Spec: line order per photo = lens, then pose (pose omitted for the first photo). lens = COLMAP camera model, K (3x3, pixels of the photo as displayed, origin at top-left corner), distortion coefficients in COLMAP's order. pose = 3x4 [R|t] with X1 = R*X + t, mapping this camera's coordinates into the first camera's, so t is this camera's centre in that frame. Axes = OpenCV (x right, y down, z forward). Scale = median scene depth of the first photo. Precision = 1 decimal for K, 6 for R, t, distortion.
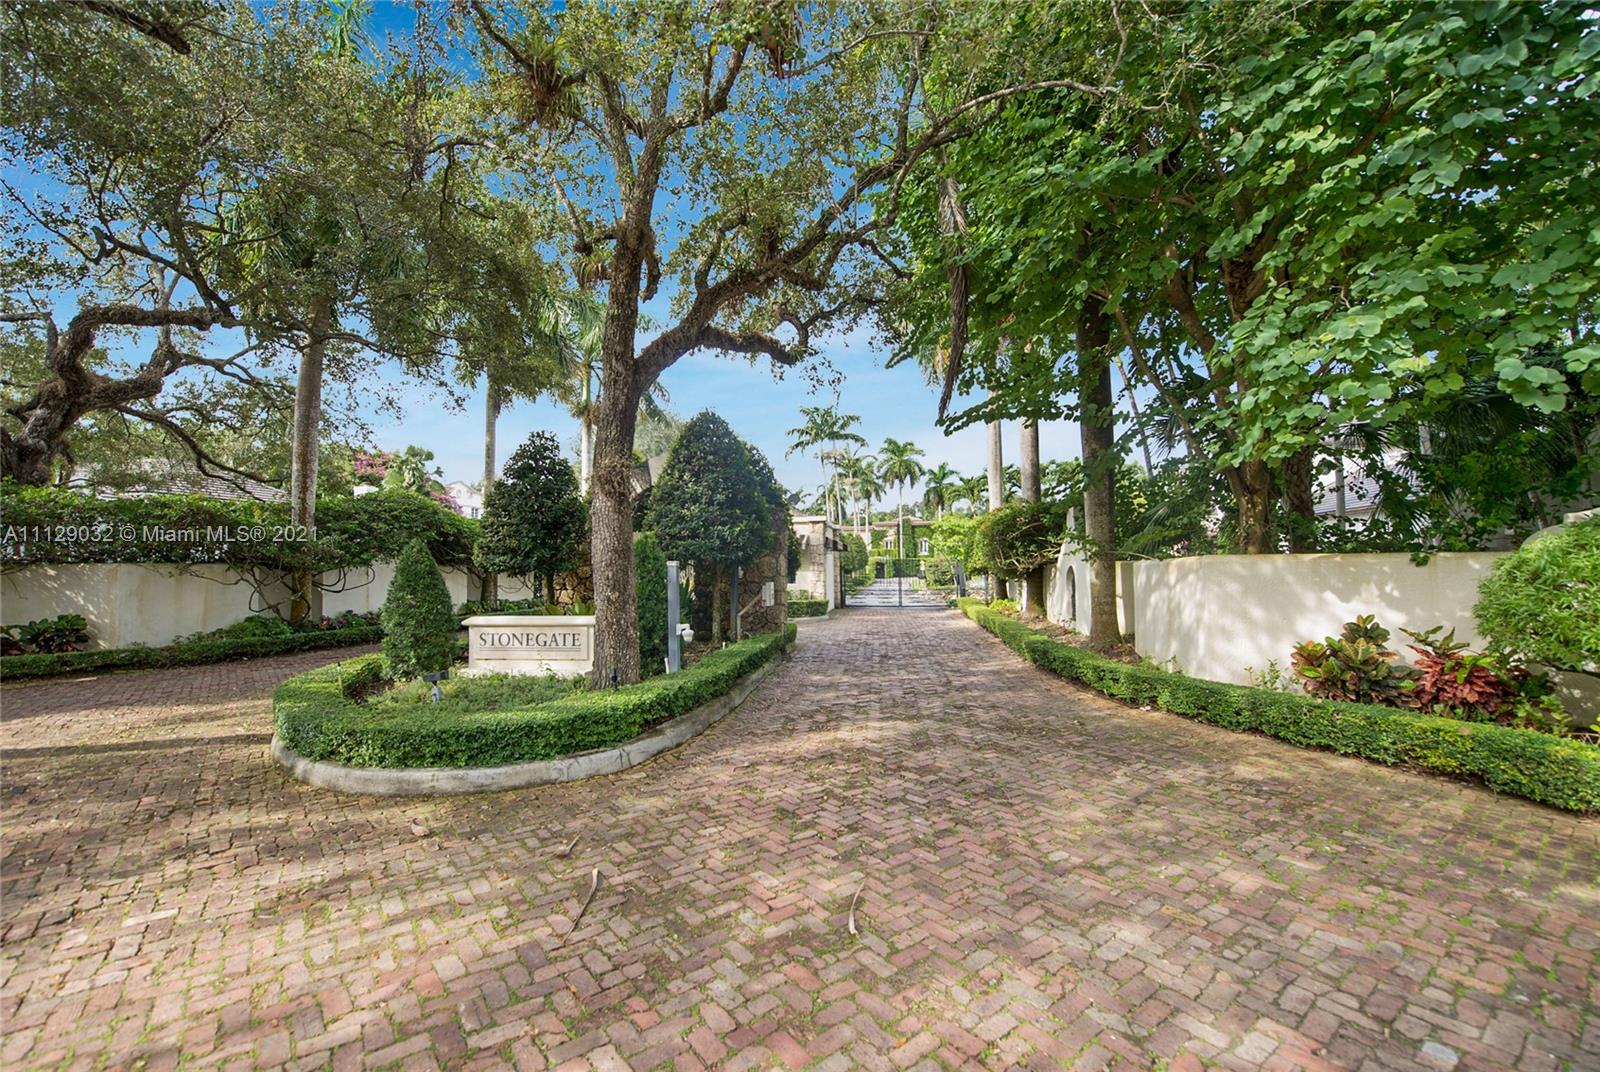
lens RADIAL K [[646.8, 0, 799.6], [0, 646.8, 540.2], [0, 0, 1]] dist [0.000270, -0.000038]
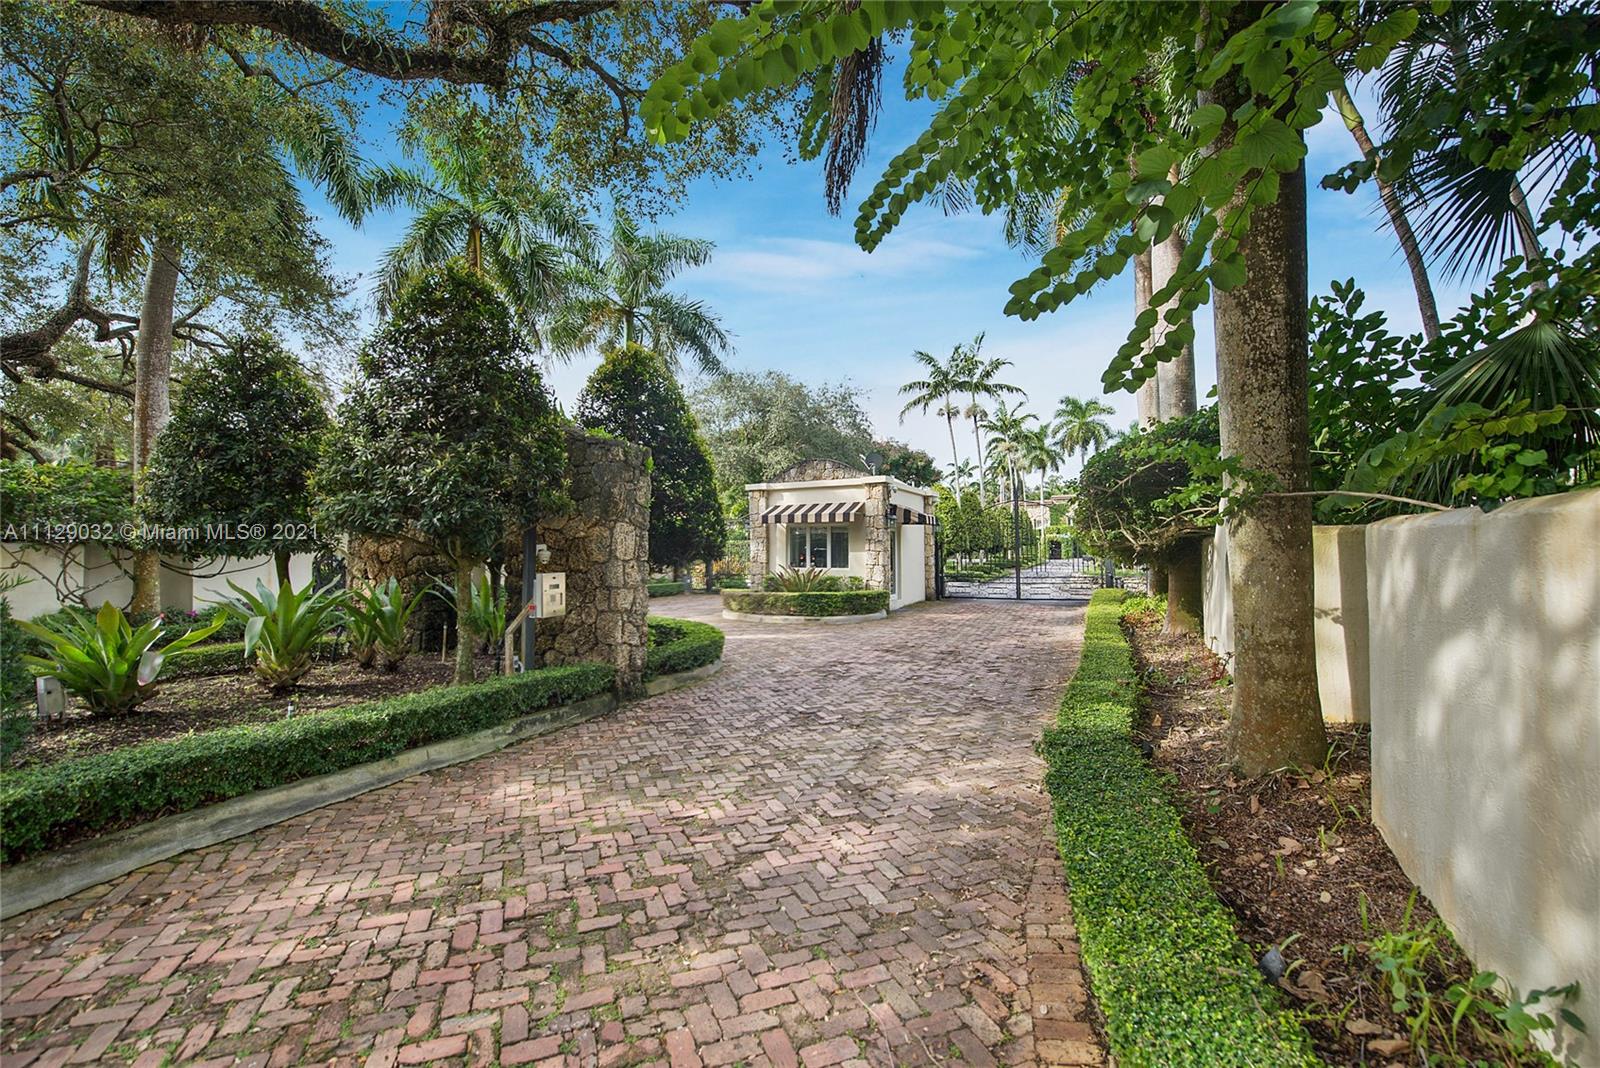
lens RADIAL K [[646.8, 0, 799.6], [0, 646.8, 538.2], [0, 0, 1]] dist [0.000270, -0.000038]
pose [[0.960397, -0.007739, -0.278529, 0.077065], [0.015498, 0.999550, 0.025666, 0.006565], [0.278205, -0.028966, 0.960085, 0.140578]]
